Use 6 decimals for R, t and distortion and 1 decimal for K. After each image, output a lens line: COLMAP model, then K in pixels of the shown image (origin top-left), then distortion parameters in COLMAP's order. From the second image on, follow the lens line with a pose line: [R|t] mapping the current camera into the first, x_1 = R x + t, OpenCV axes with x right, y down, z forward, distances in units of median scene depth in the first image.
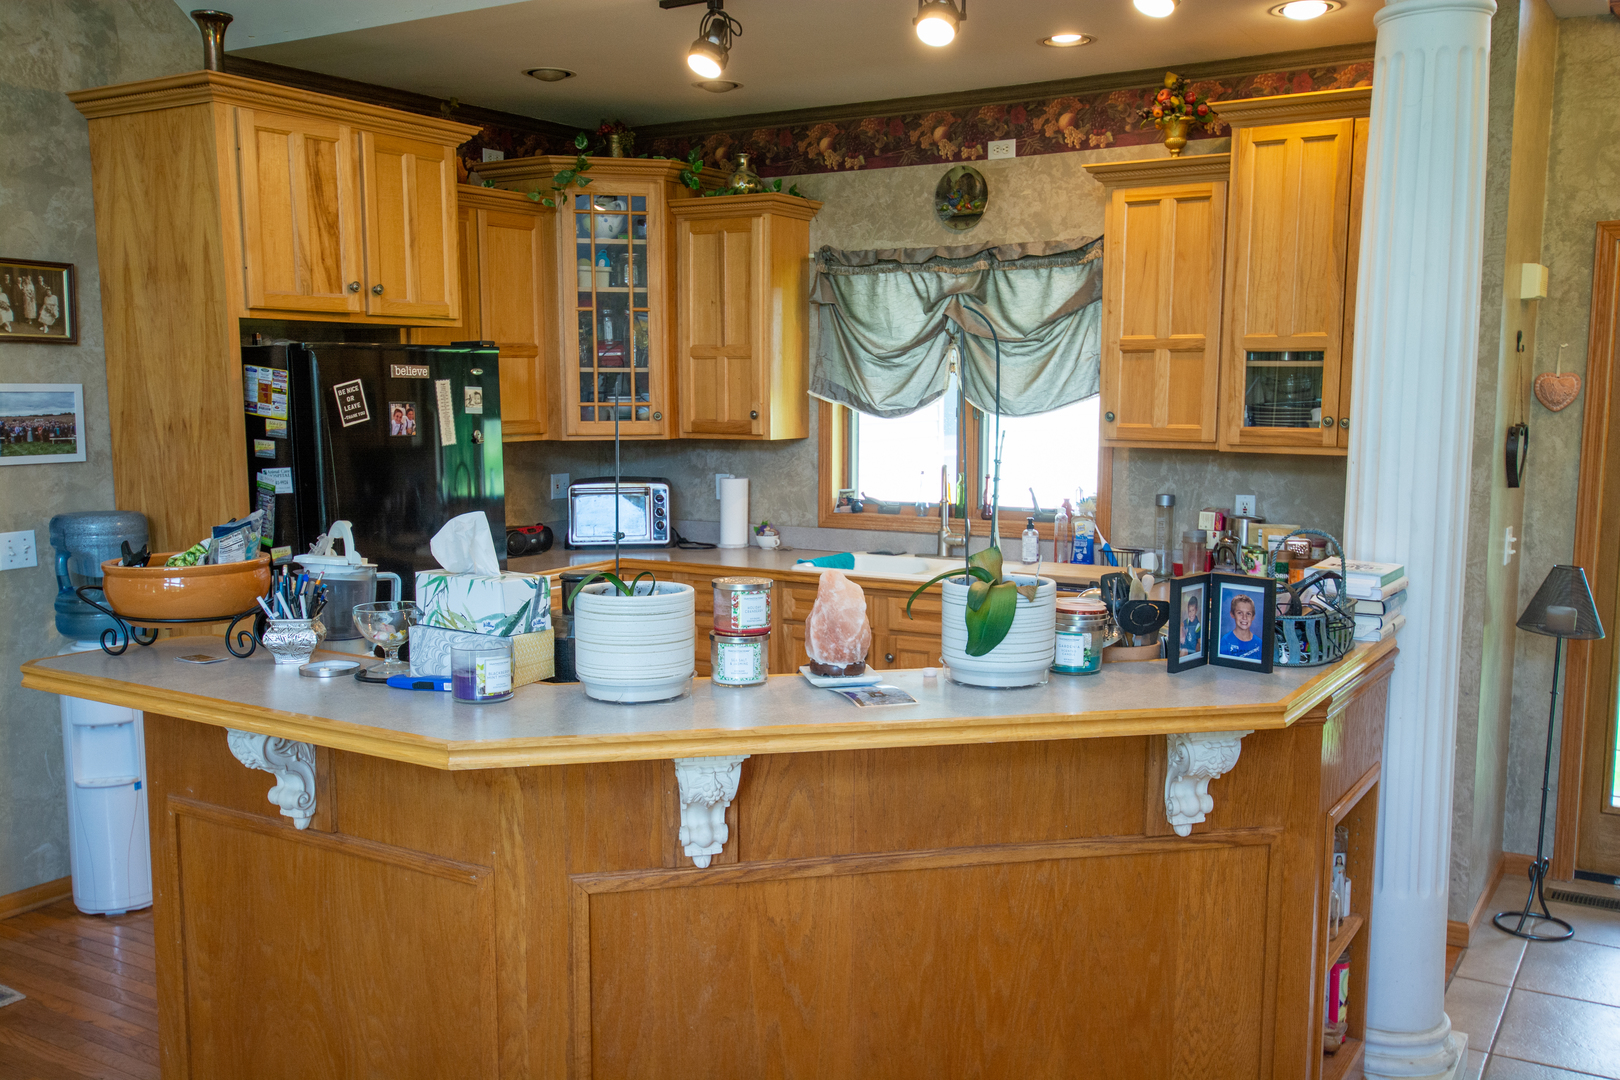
lens RADIAL K [[1416.0, 0, 812.7], [0, 1416.0, 568.4], [0, 0, 1]] dist [0.009825, 0.012969]
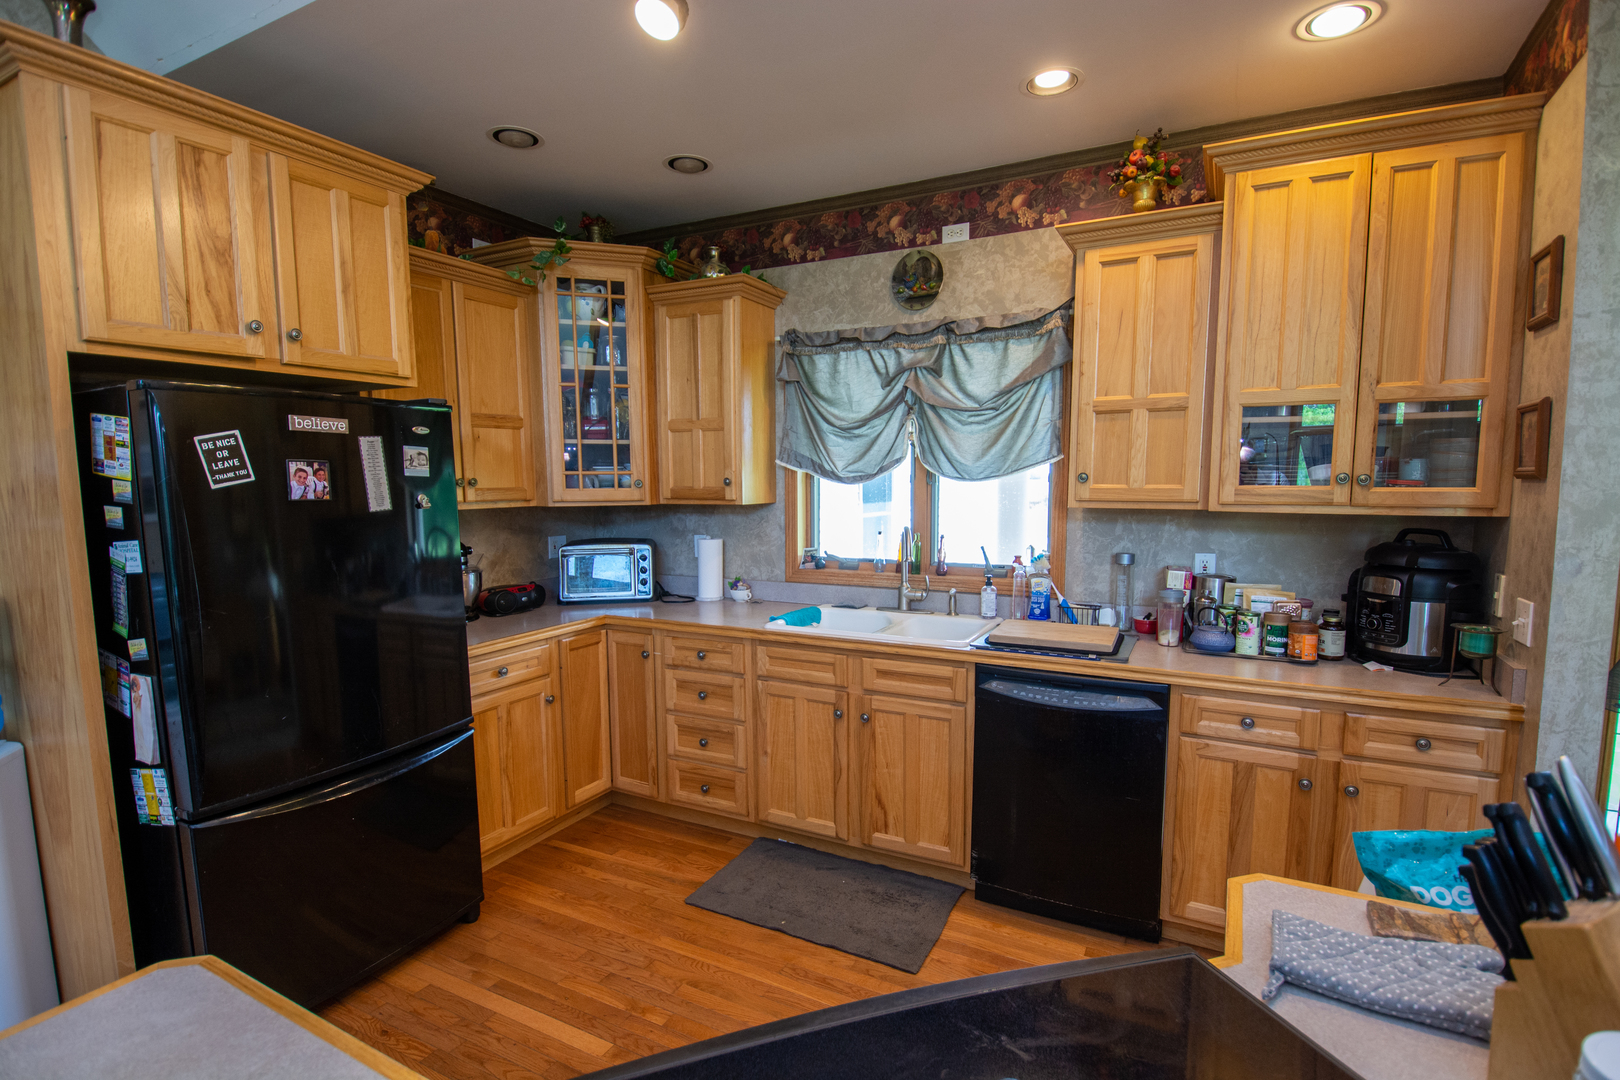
lens RADIAL K [[757.5, 0, 825.9], [0, 757.5, 568.6], [0, 0, 1]] dist [-0.006996, -0.008777]
pose [[0.996310, -0.013713, 0.084728, -0.017486], [0.014739, 0.999825, -0.011487, -0.036925], [-0.084556, 0.012693, 0.996338, 0.454101]]
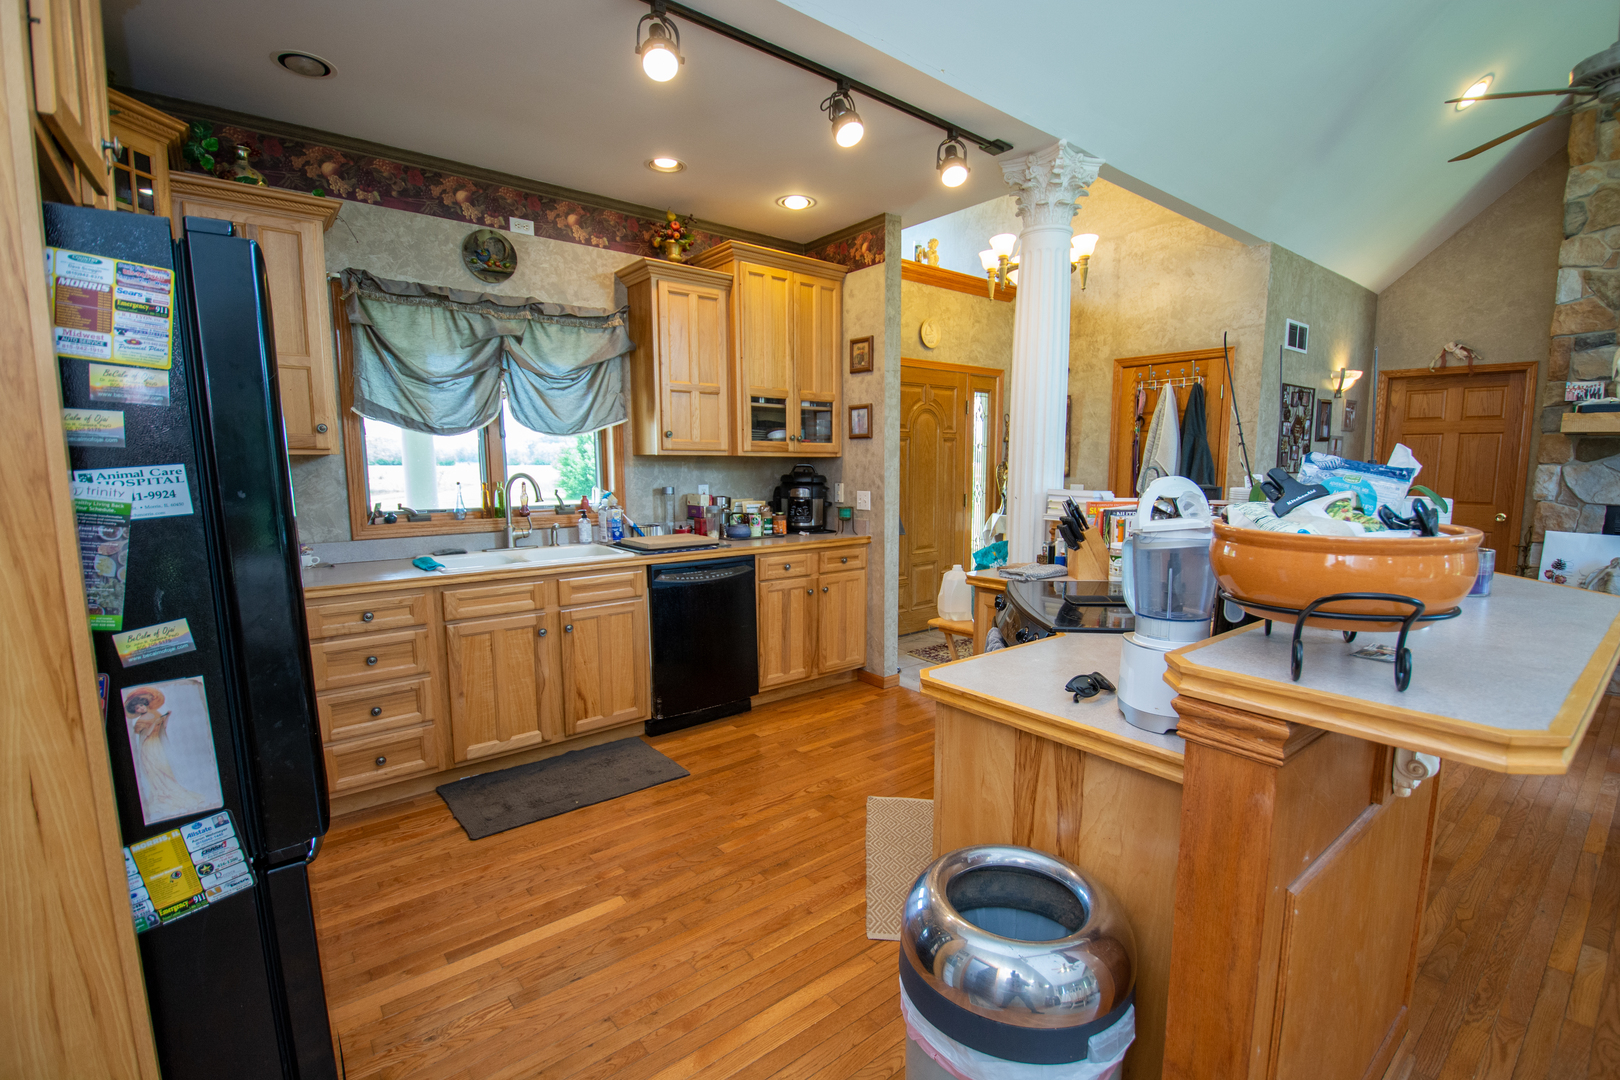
lens RADIAL K [[721.6, 0, 811.1], [0, 721.6, 562.5], [0, 0, 1]] dist [-0.010364, -0.005113]
pose [[0.321742, -0.132456, 0.937517, -0.446812], [0.120594, 0.987835, 0.098179, -0.028080], [-0.939116, 0.081470, 0.333801, 0.580566]]
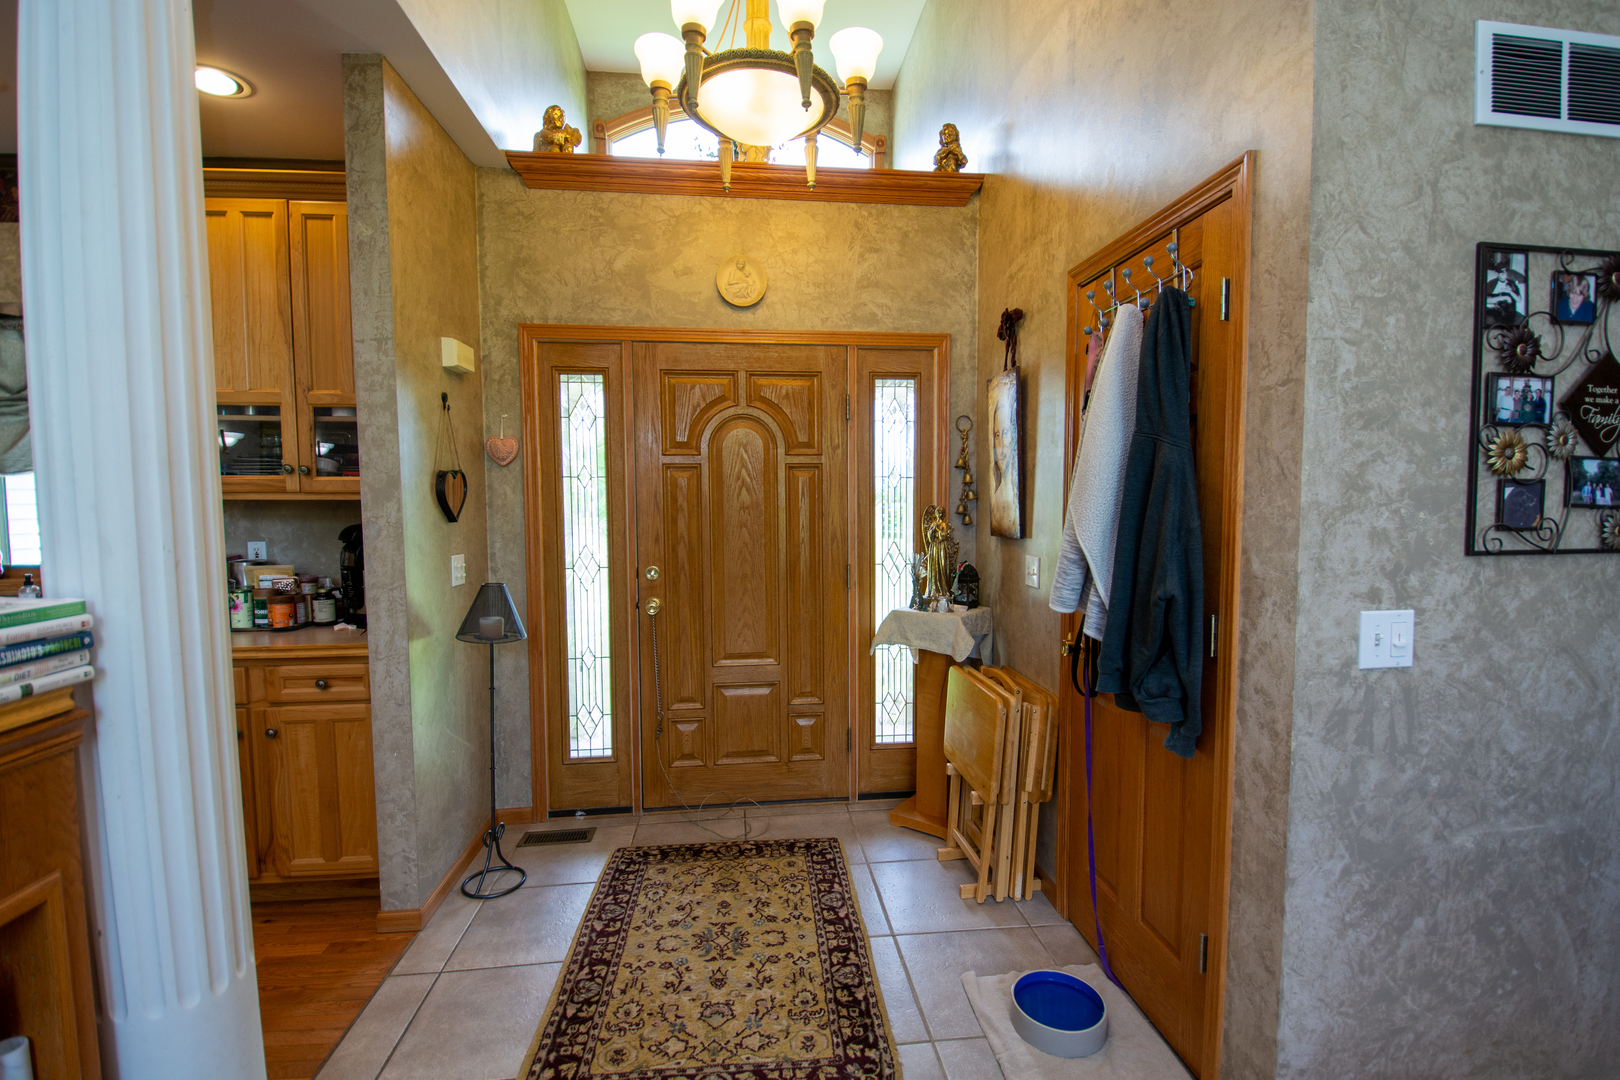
lens RADIAL K [[721.6, 0, 825.6], [0, 721.6, 551.8], [0, 0, 1]] dist [-0.010364, -0.005113]
pose [[0.768514, -0.049623, 0.637906, 0.278265], [0.085293, 0.996035, -0.025274, 0.008816], [-0.634123, 0.073833, 0.769699, 0.264418]]
